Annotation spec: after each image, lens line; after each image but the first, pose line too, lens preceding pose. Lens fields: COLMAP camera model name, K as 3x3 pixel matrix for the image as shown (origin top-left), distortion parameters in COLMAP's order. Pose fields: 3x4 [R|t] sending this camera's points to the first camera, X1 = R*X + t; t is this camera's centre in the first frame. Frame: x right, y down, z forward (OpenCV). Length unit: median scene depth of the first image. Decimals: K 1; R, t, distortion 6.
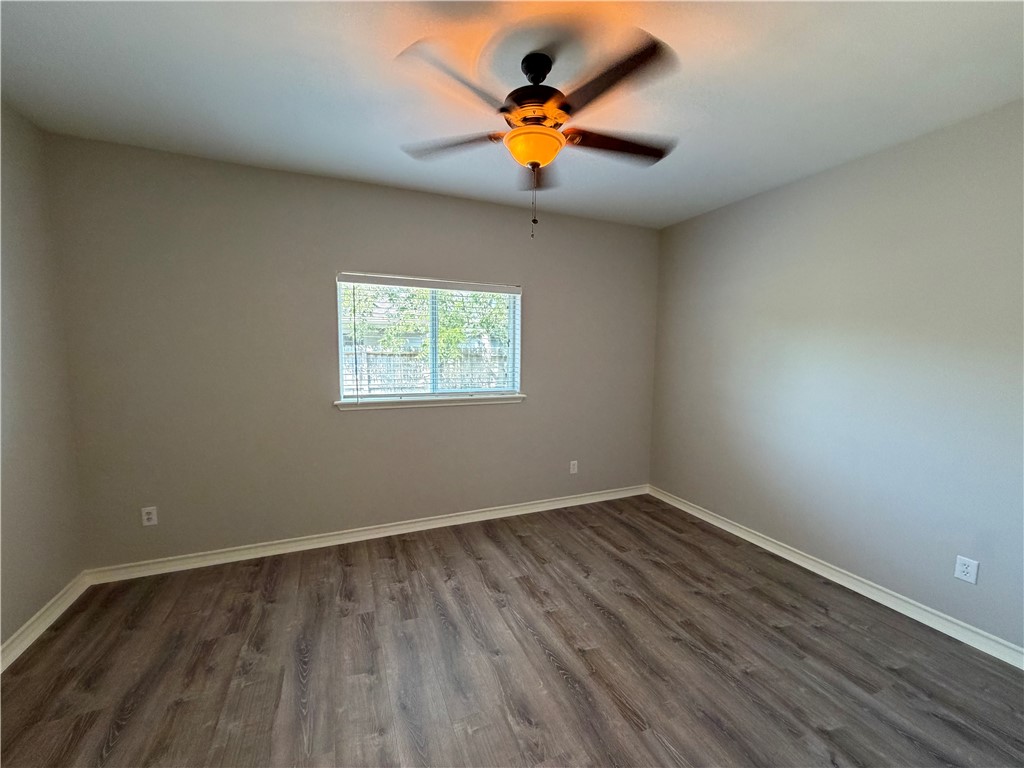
lens RADIAL K [[410.5, 0, 505.7], [0, 410.5, 385.1], [0, 0, 1]] dist [-0.001368, 0.000315]
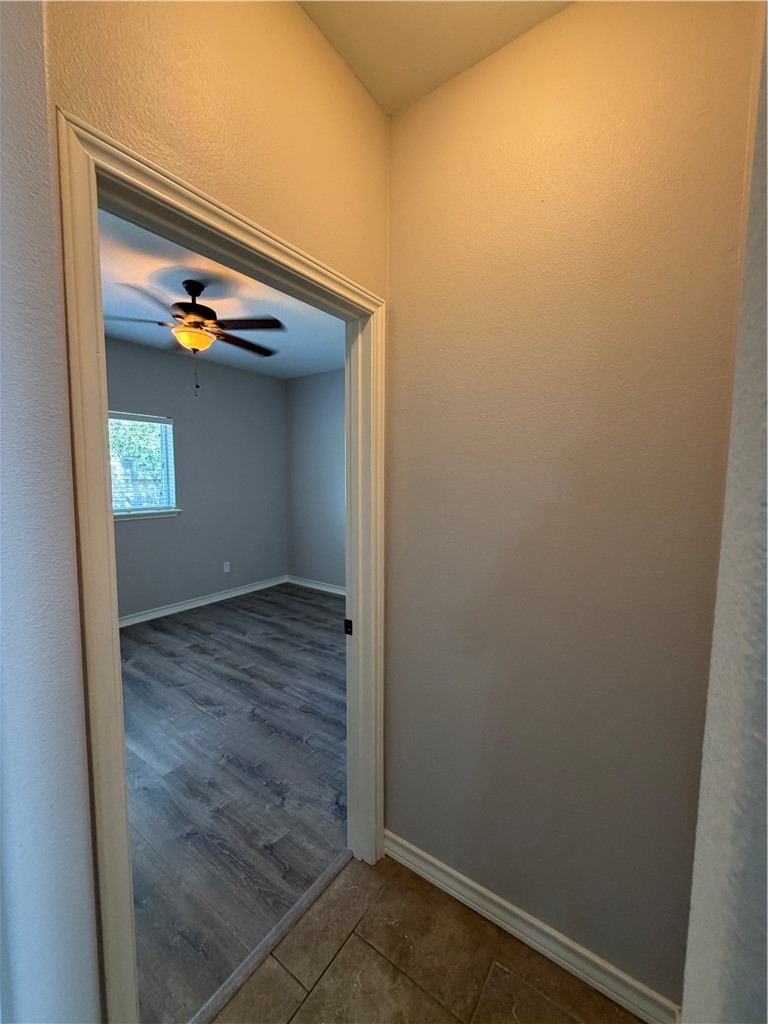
lens RADIAL K [[410.5, 0, 381.3], [0, 410.5, 514.3], [0, 0, 1]] dist [-0.001368, 0.000315]
pose [[0.849947, -0.055715, 0.523915, -0.102575], [0.049193, 0.998441, 0.026372, 0.043719], [-0.524567, 0.003358, 0.851362, -0.394257]]
